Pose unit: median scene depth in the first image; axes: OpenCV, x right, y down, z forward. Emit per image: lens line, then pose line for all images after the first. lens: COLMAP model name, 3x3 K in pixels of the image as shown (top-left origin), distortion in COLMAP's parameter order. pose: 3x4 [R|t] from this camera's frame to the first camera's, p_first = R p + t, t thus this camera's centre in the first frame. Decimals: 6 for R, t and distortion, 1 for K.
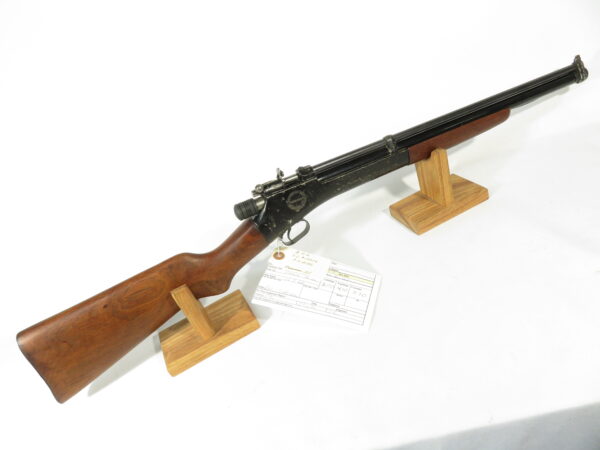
lens RADIAL K [[433.3, 0, 300.0], [0, 433.3, 225.0], [0, 0, 1]] dist [-0.002886, 0.001131]
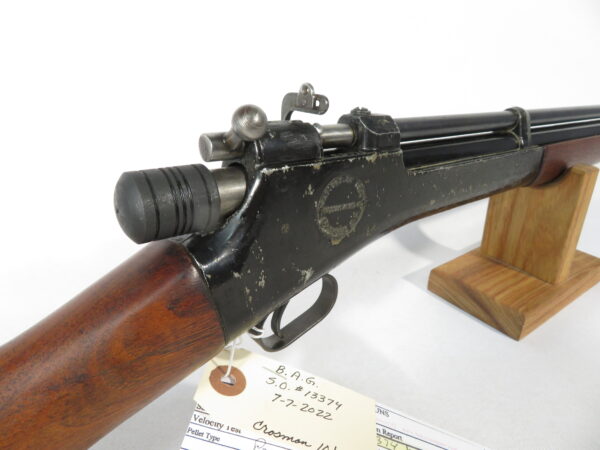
lens RADIAL K [[433.3, 0, 300.0], [0, 433.3, 225.0], [0, 0, 1]] dist [-0.002886, 0.001131]
pose [[0.926909, 0.167889, 0.335639, -0.134052], [-0.116223, 0.978802, -0.168639, 0.009225], [-0.356837, 0.117304, 0.926772, 0.738276]]
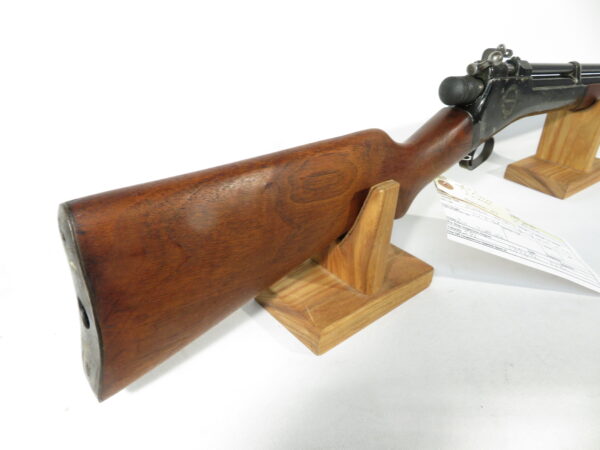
lens RADIAL K [[433.3, 0, 300.0], [0, 433.3, 225.0], [0, 0, 1]] dist [-0.002886, 0.001131]
pose [[0.918165, 0.158097, 0.363289, -0.530079], [-0.129164, 0.986284, -0.102768, 0.249712], [-0.374553, 0.047434, 0.925991, 0.506688]]
